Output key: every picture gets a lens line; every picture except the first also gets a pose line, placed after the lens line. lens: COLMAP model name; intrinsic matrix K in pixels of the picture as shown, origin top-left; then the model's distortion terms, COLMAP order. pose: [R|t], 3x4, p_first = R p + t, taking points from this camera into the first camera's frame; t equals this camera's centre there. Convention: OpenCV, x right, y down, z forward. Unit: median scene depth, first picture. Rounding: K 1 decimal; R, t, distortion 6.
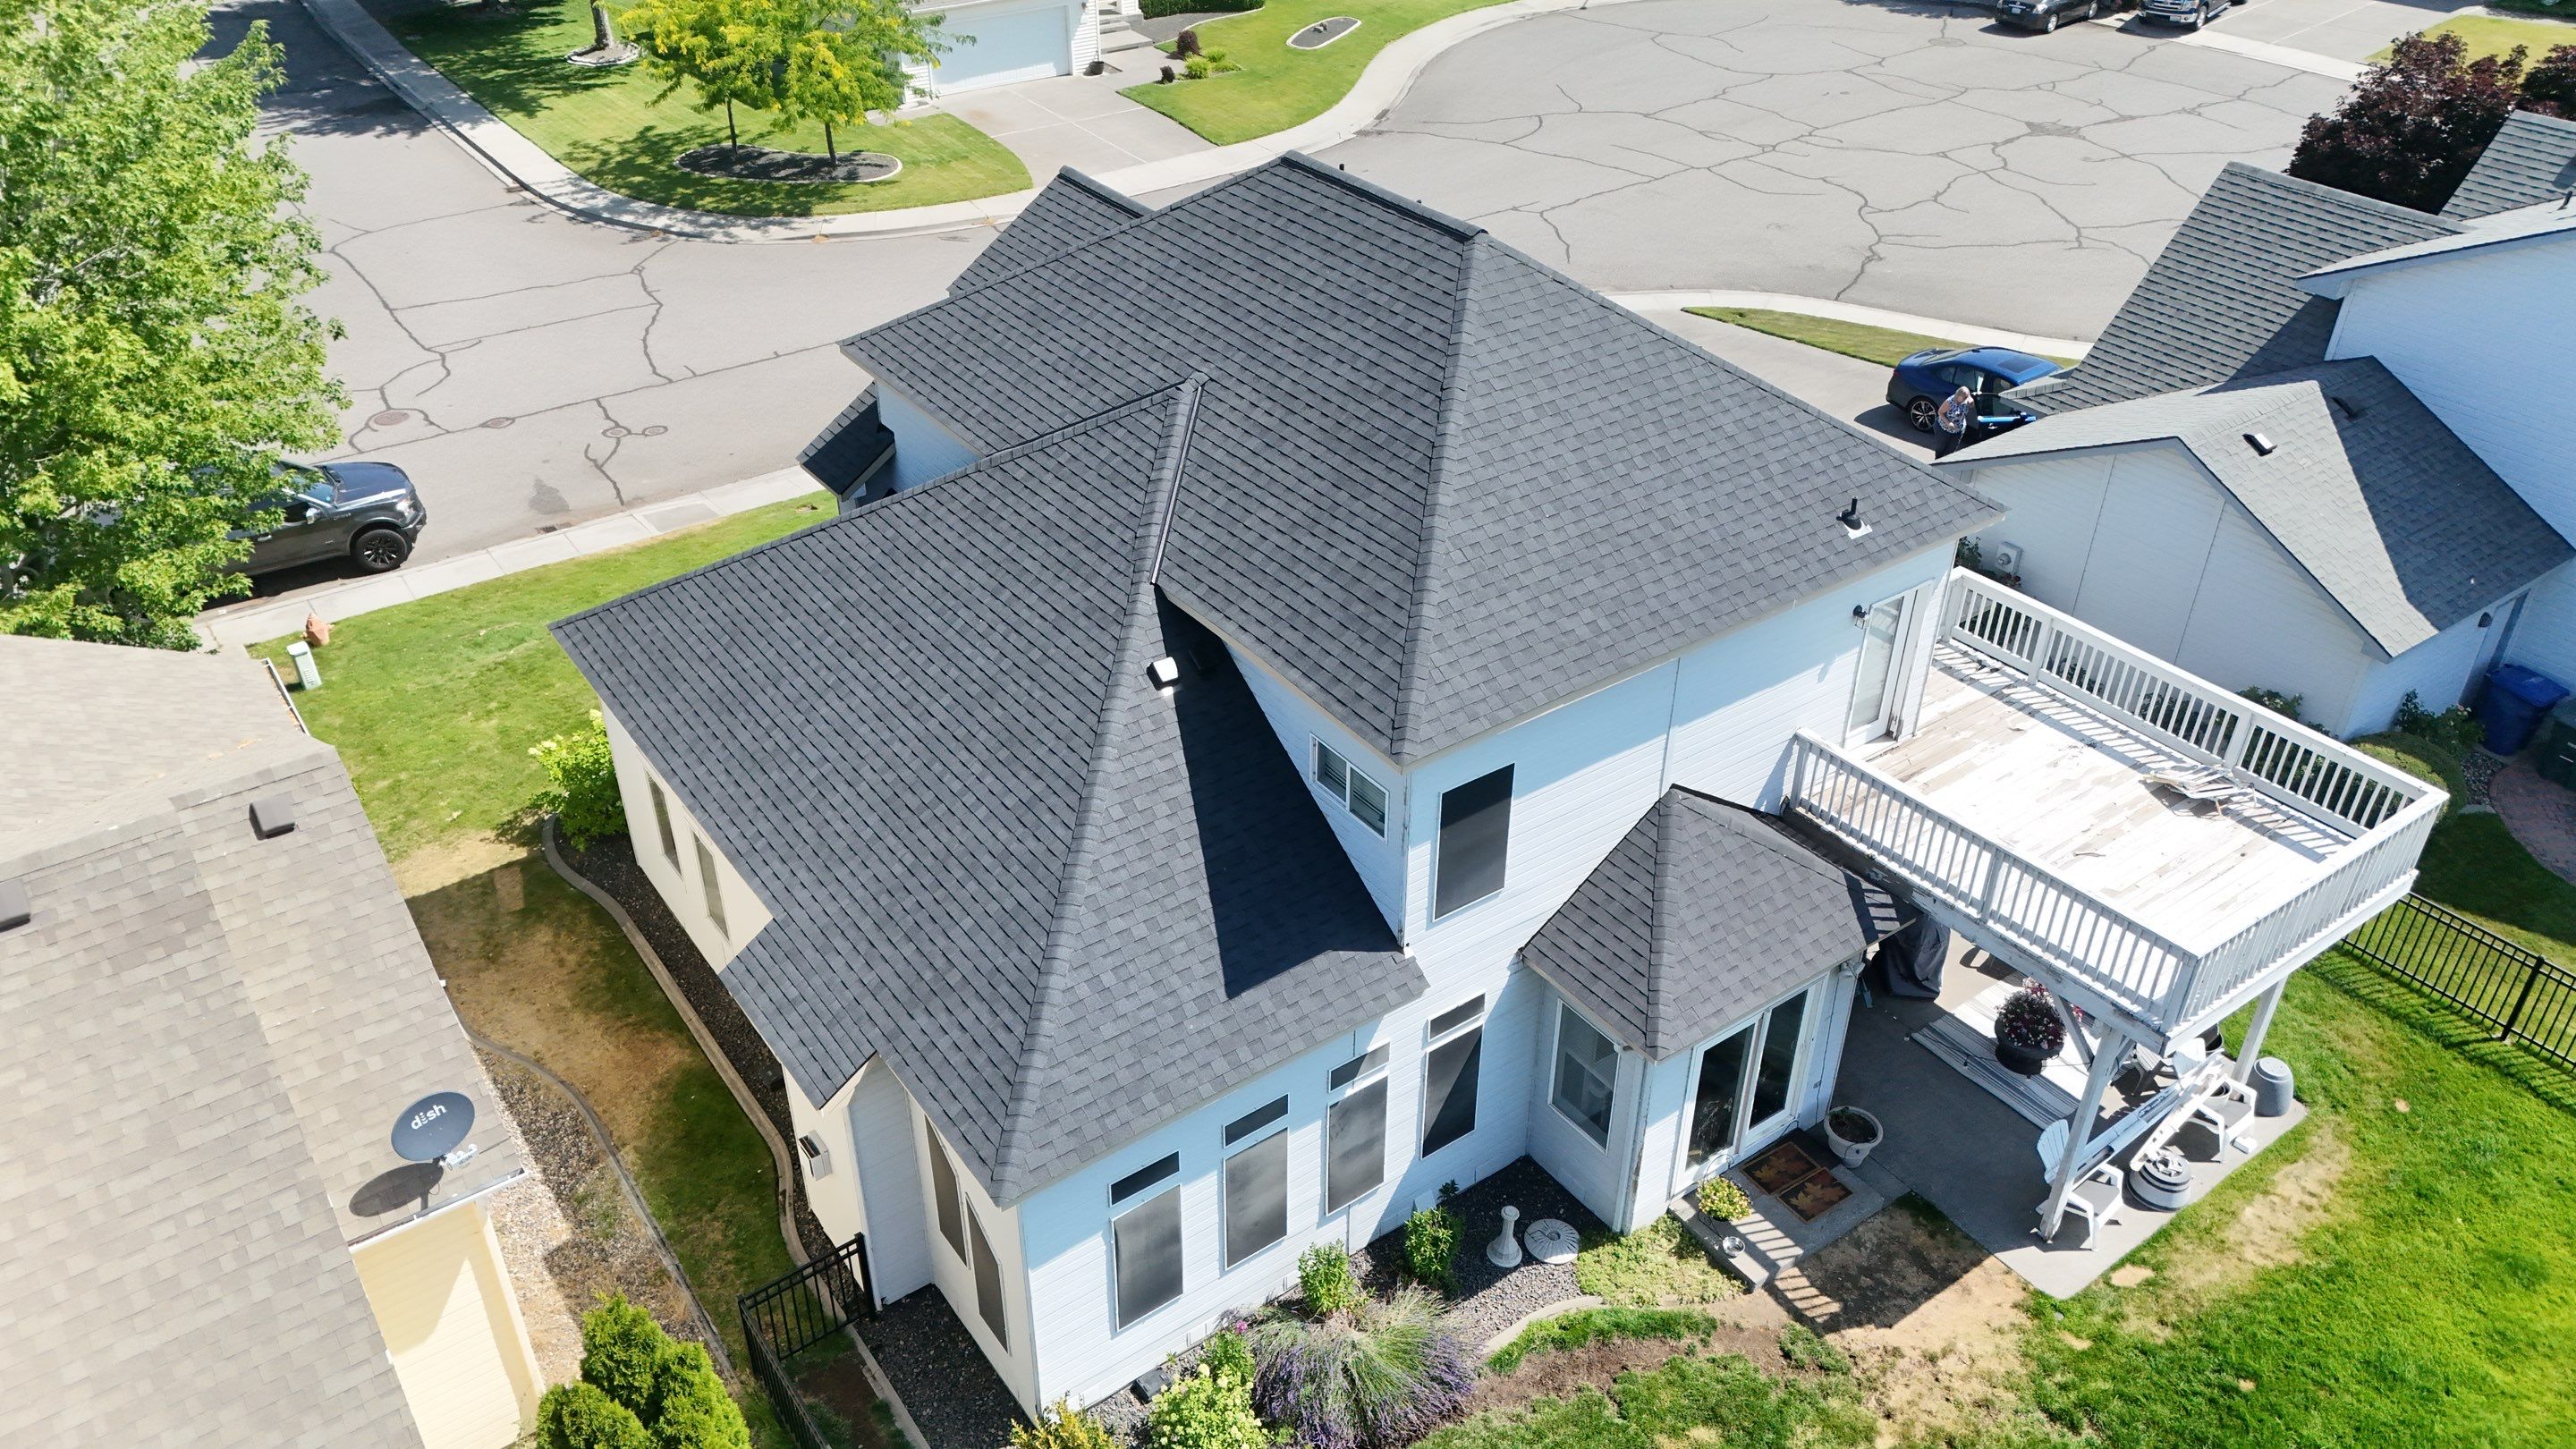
lens RADIAL K [[1892.7, 0, 1288.0], [0, 1892.7, 724.5], [0, 0, 1]] dist [0.074592, -0.071785]
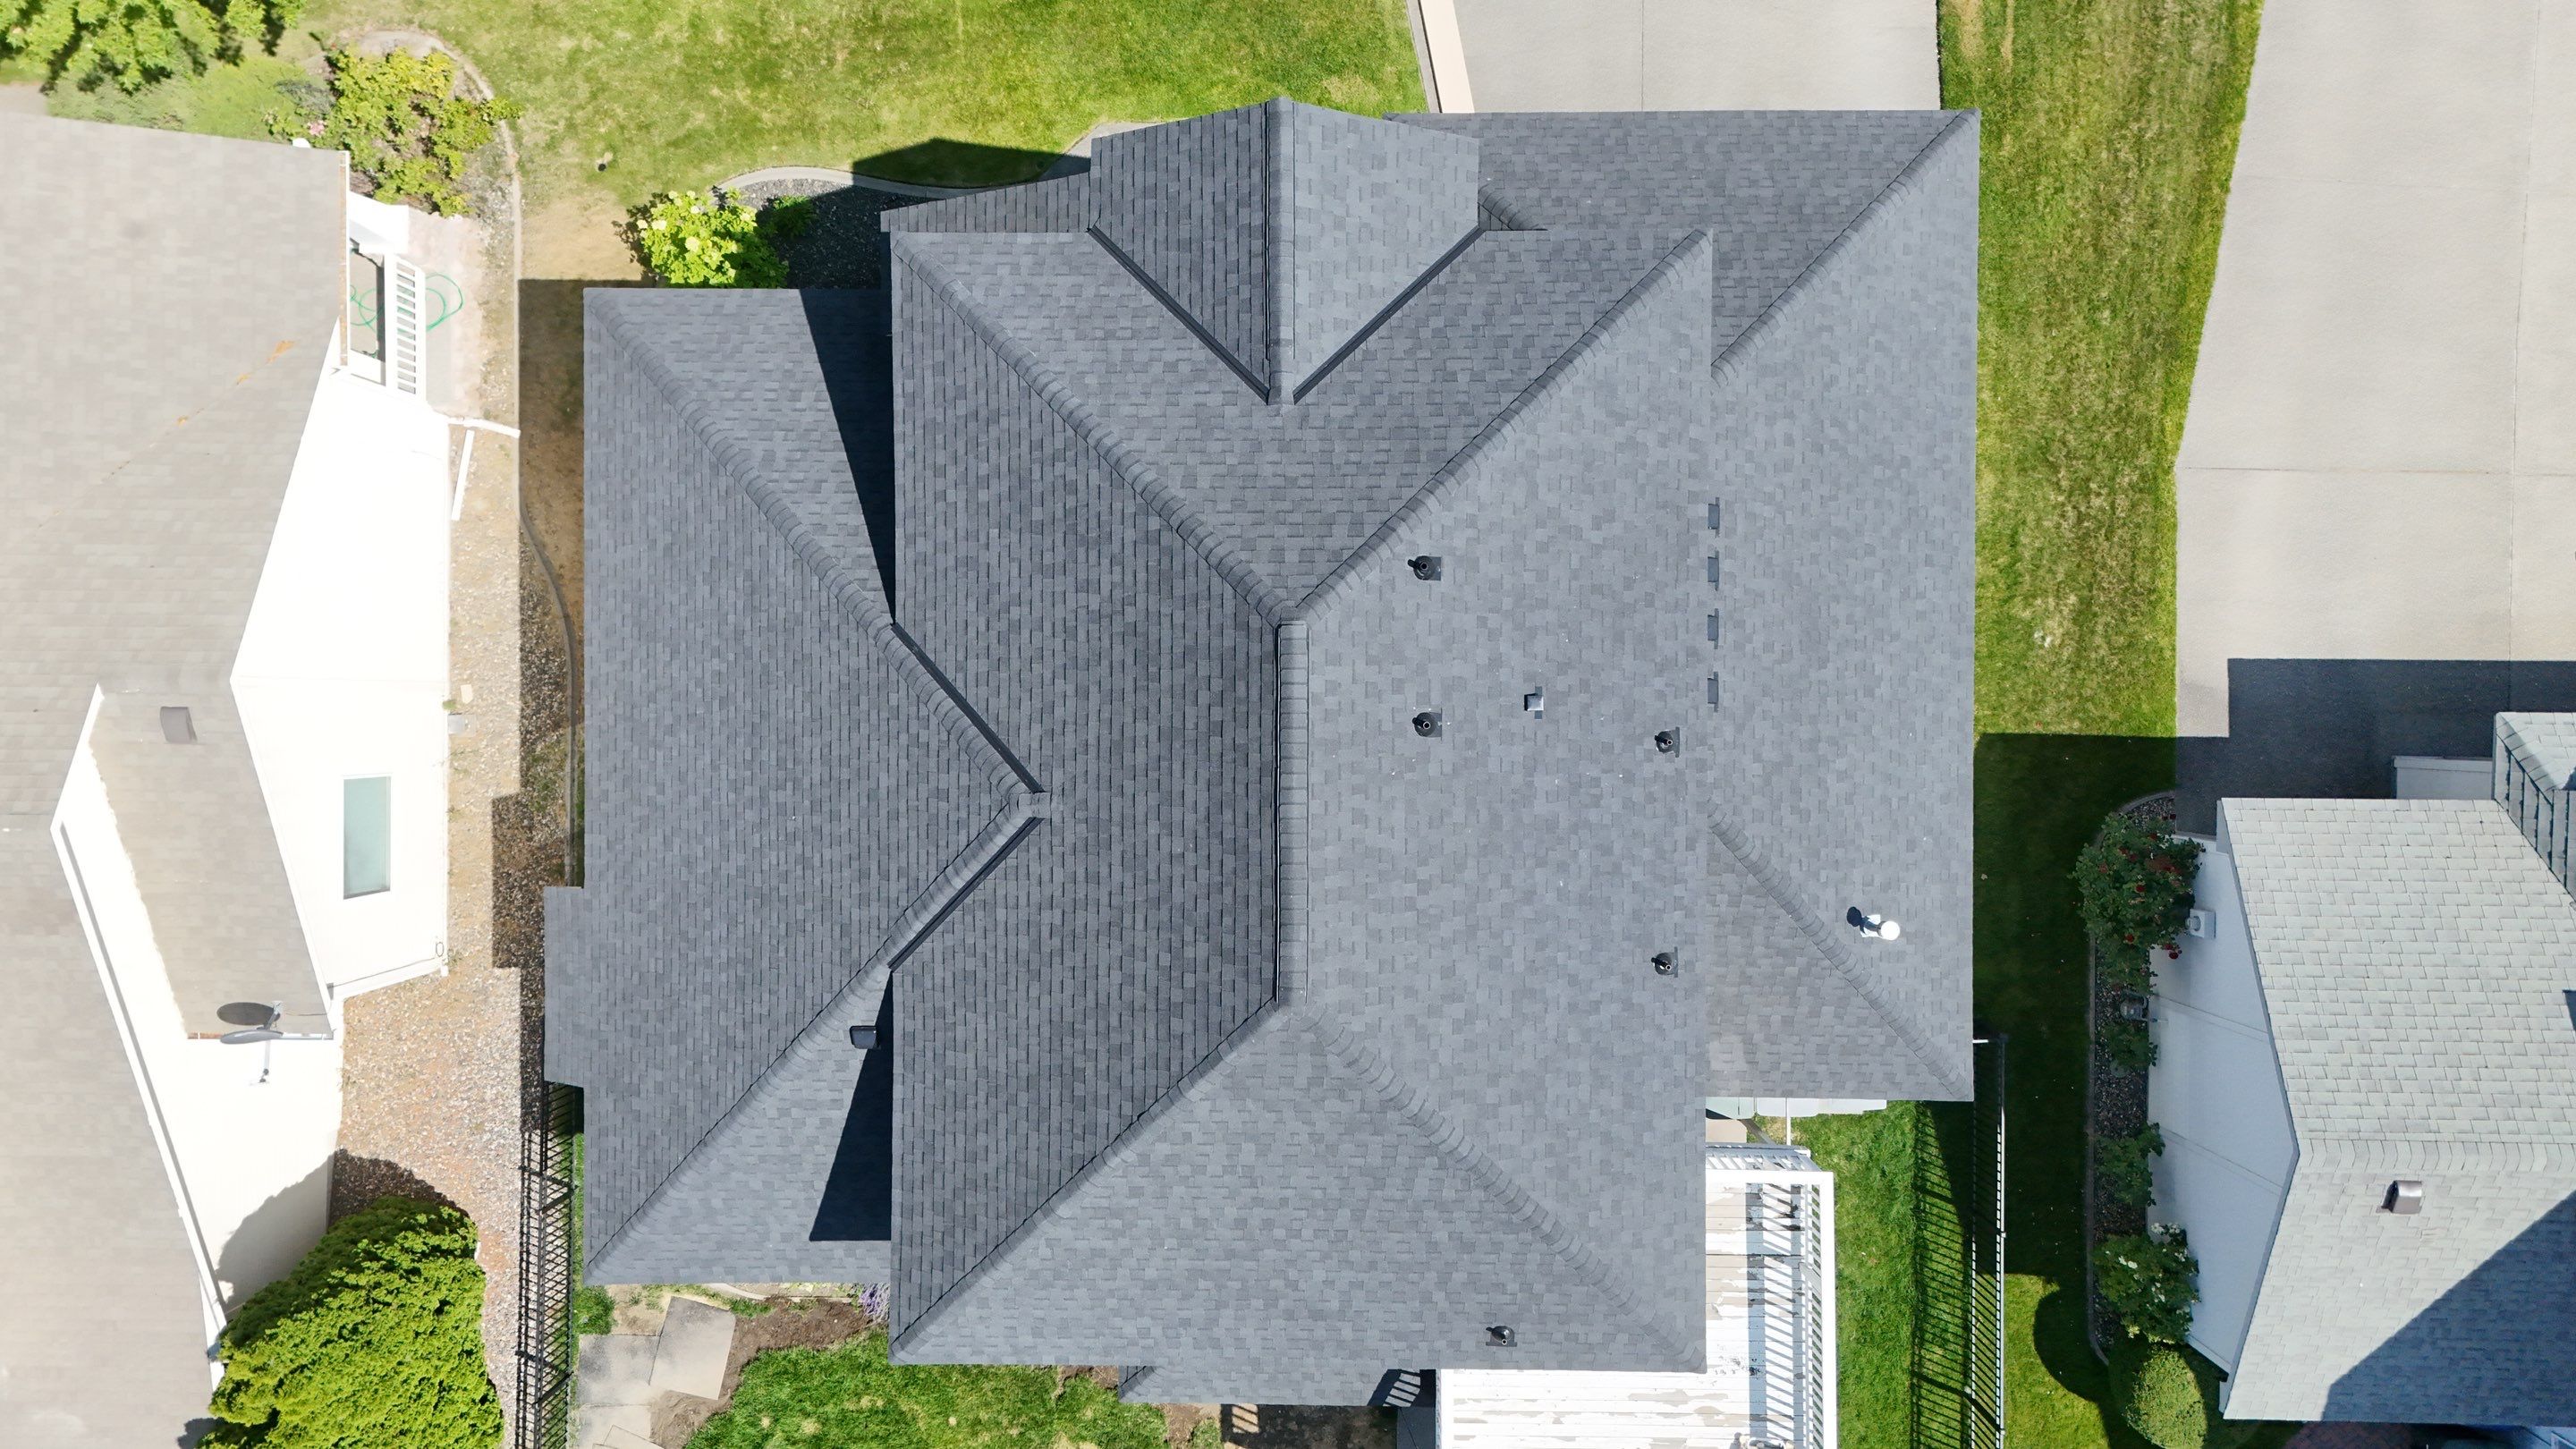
lens RADIAL K [[1892.7, 0, 1288.0], [0, 1892.7, 724.5], [0, 0, 1]] dist [0.074592, -0.071785]
pose [[0.808418, 0.588385, -0.016238, 0.038694], [-0.304719, 0.441956, 0.843695, -1.025067], [0.503594, -0.677110, 0.536577, 0.625051]]
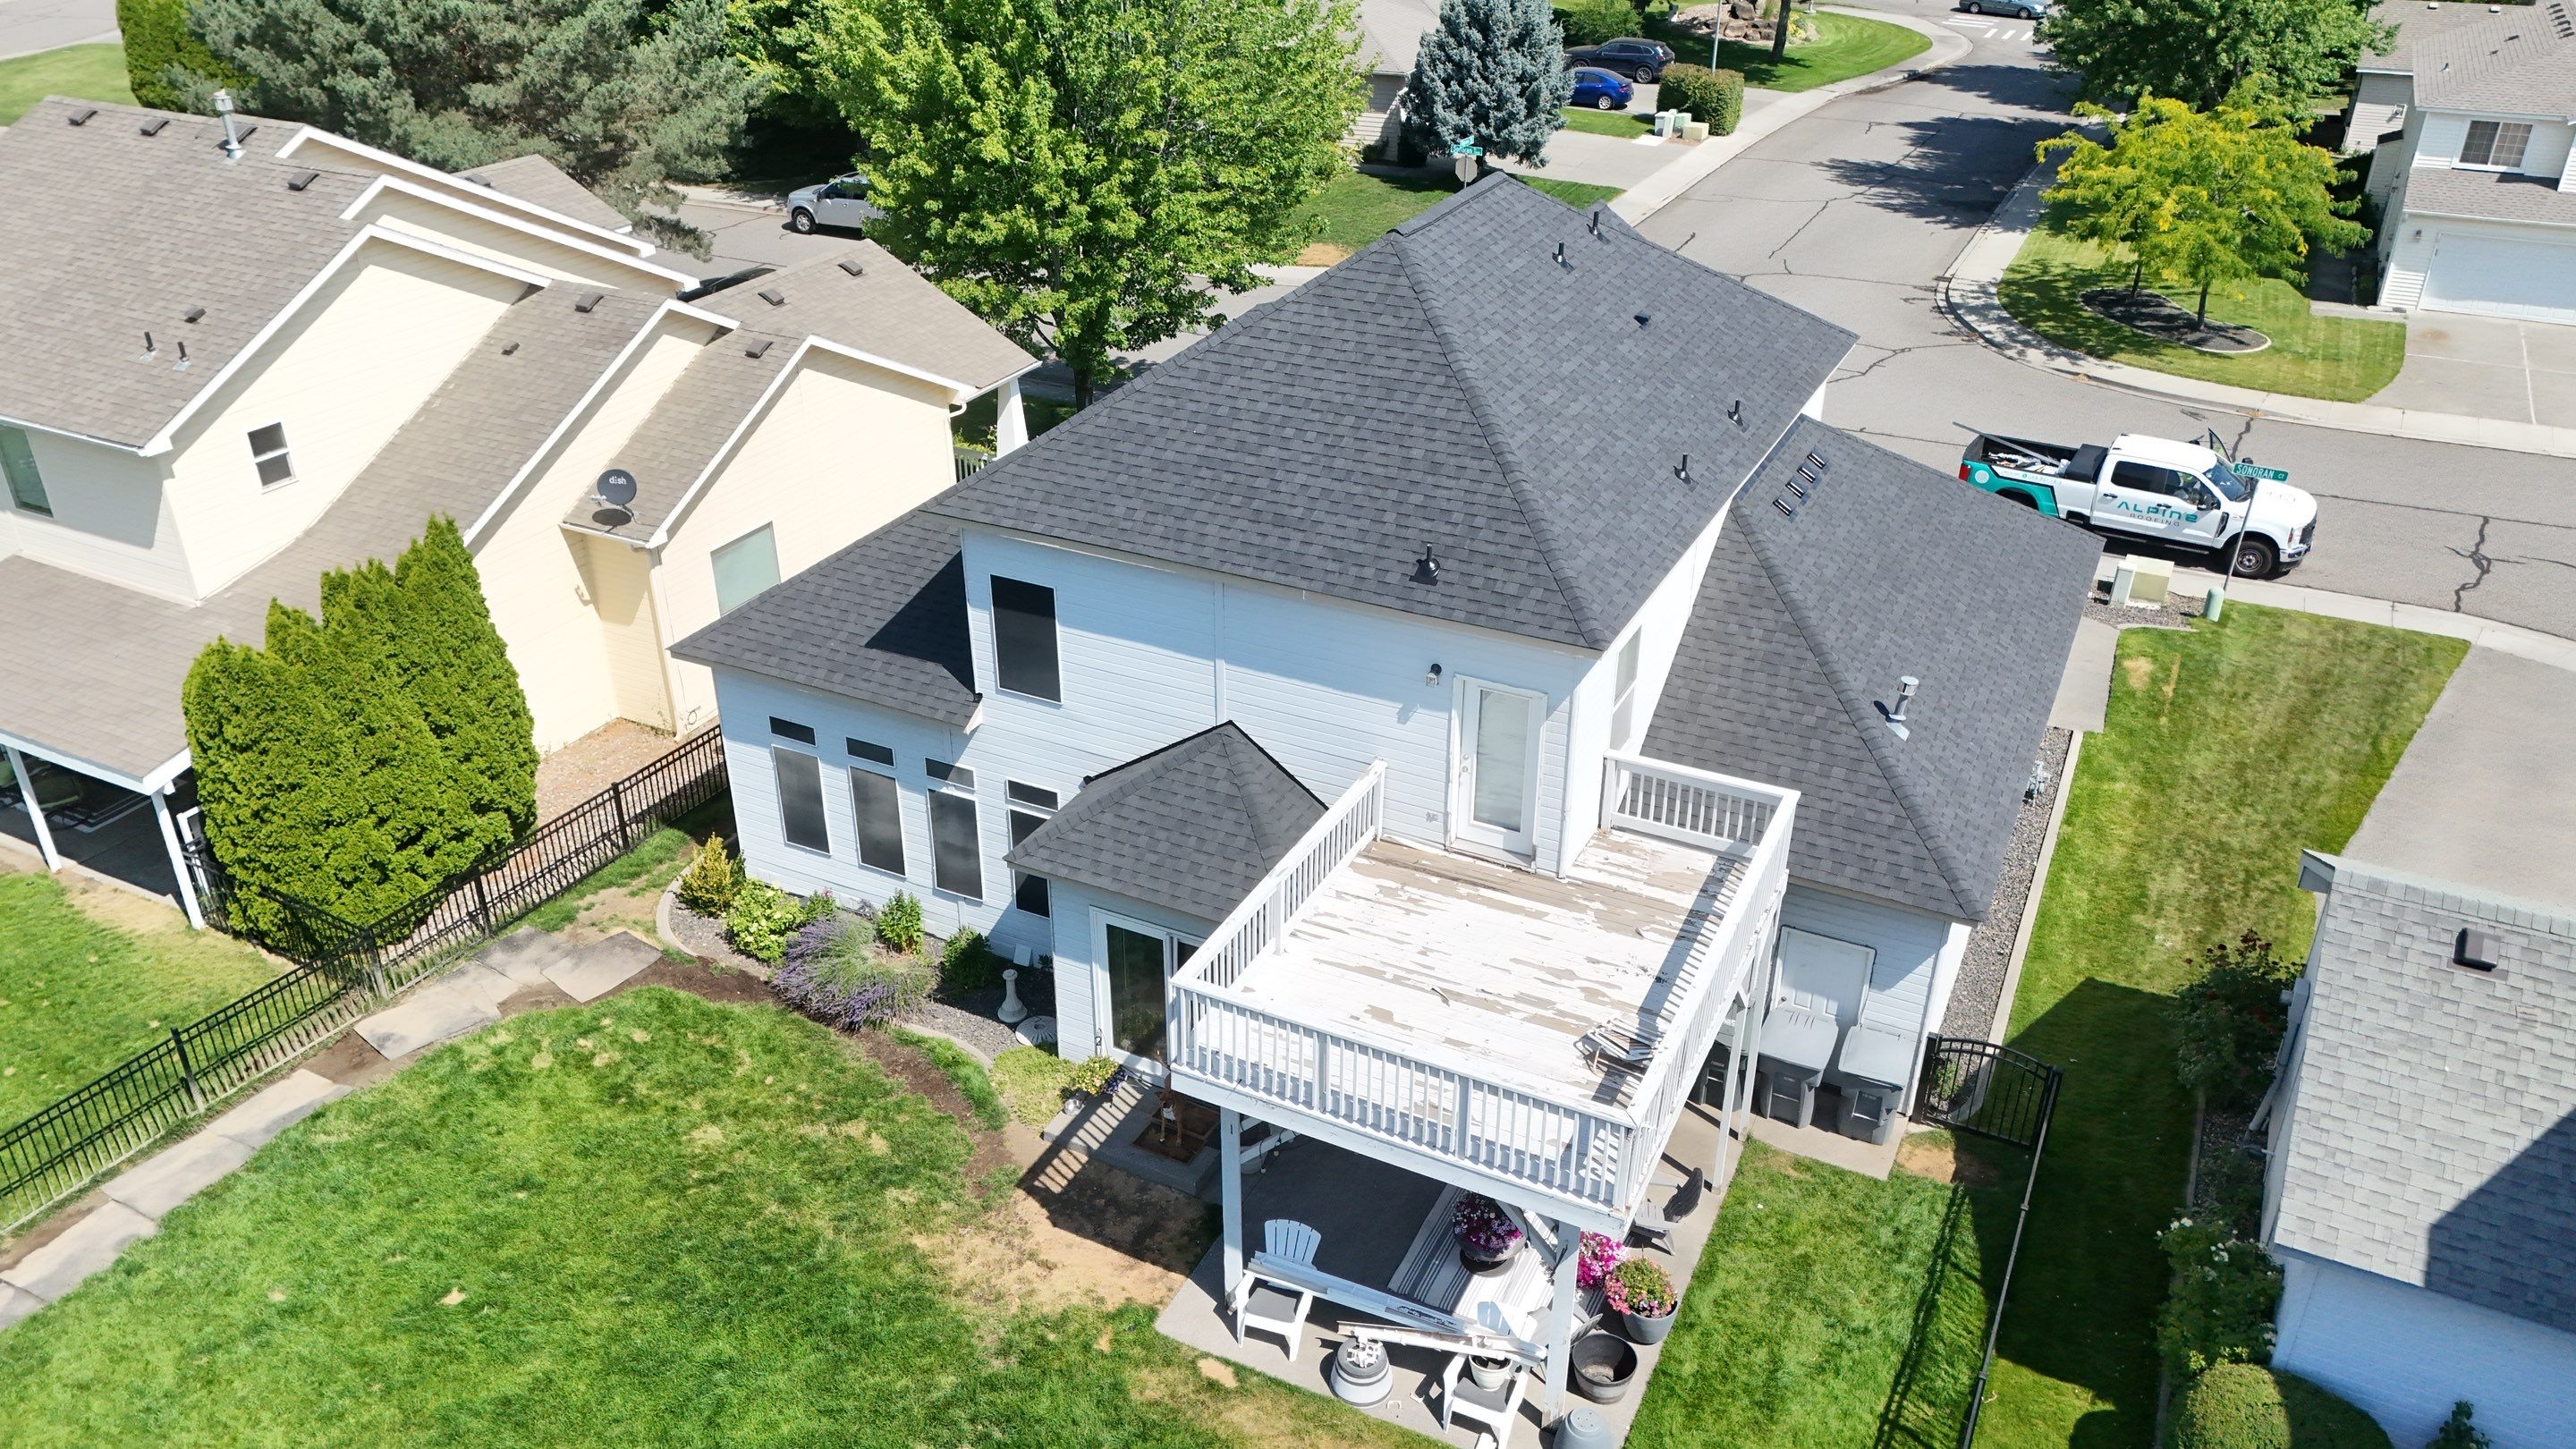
lens RADIAL K [[1892.7, 0, 1288.0], [0, 1892.7, 724.5], [0, 0, 1]] dist [0.074592, -0.071785]
pose [[0.462554, 0.418352, -0.781681, 1.071593], [-0.486727, 0.856751, 0.170513, -0.169792], [0.741041, 0.301594, 0.599917, 0.362220]]
